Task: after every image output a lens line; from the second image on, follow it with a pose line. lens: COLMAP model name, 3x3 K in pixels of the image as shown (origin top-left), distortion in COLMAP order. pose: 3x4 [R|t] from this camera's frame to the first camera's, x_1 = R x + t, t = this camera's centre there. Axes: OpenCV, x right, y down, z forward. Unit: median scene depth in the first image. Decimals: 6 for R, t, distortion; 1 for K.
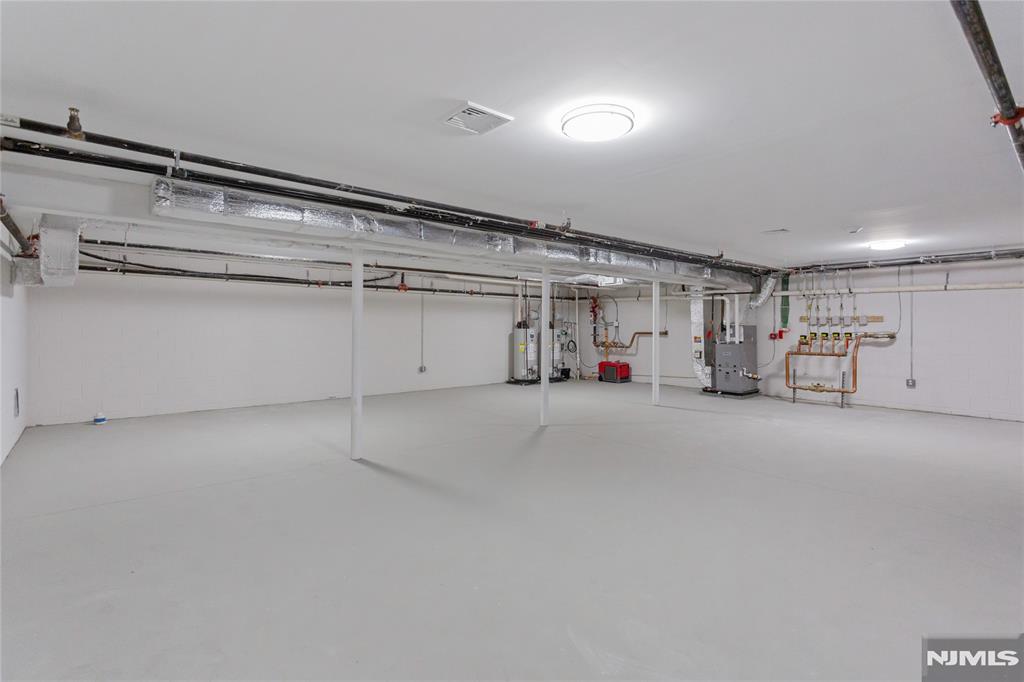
lens RADIAL K [[494.5, 0, 509.6], [0, 494.5, 326.4], [0, 0, 1]] dist [-0.000060, 0.000175]
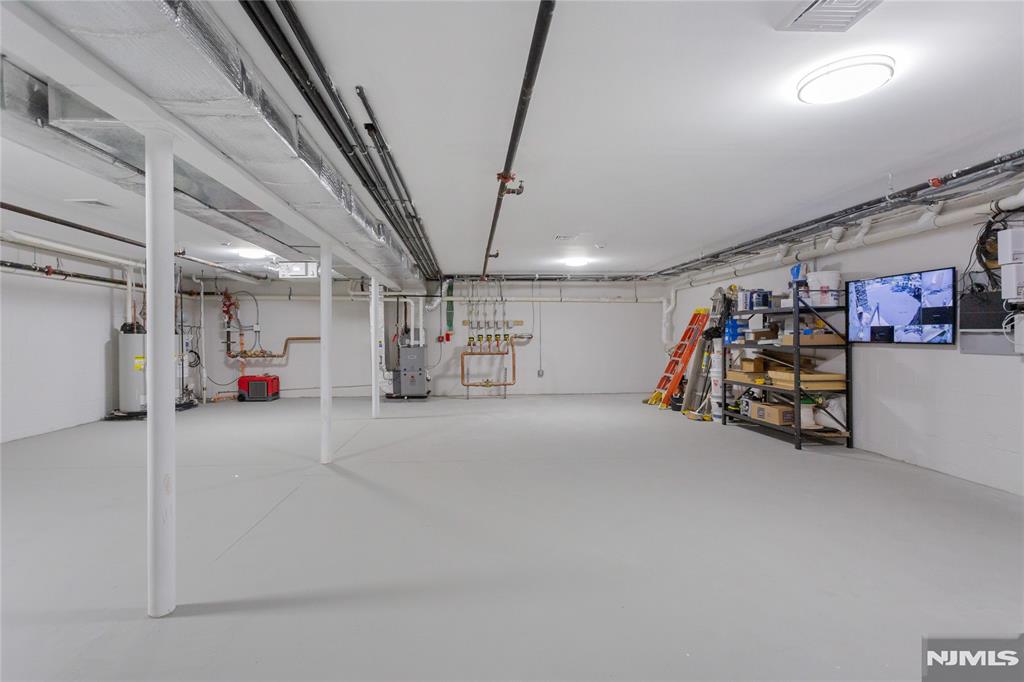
lens RADIAL K [[505.7, 0, 512.0], [0, 505.7, 341.0], [0, 0, 1]] dist [-0.006140, -0.000061]
pose [[0.607040, -0.015647, 0.794518, -0.233056], [0.009706, 0.999878, 0.012275, 0.012655], [-0.794612, 0.000260, 0.607117, 0.229076]]
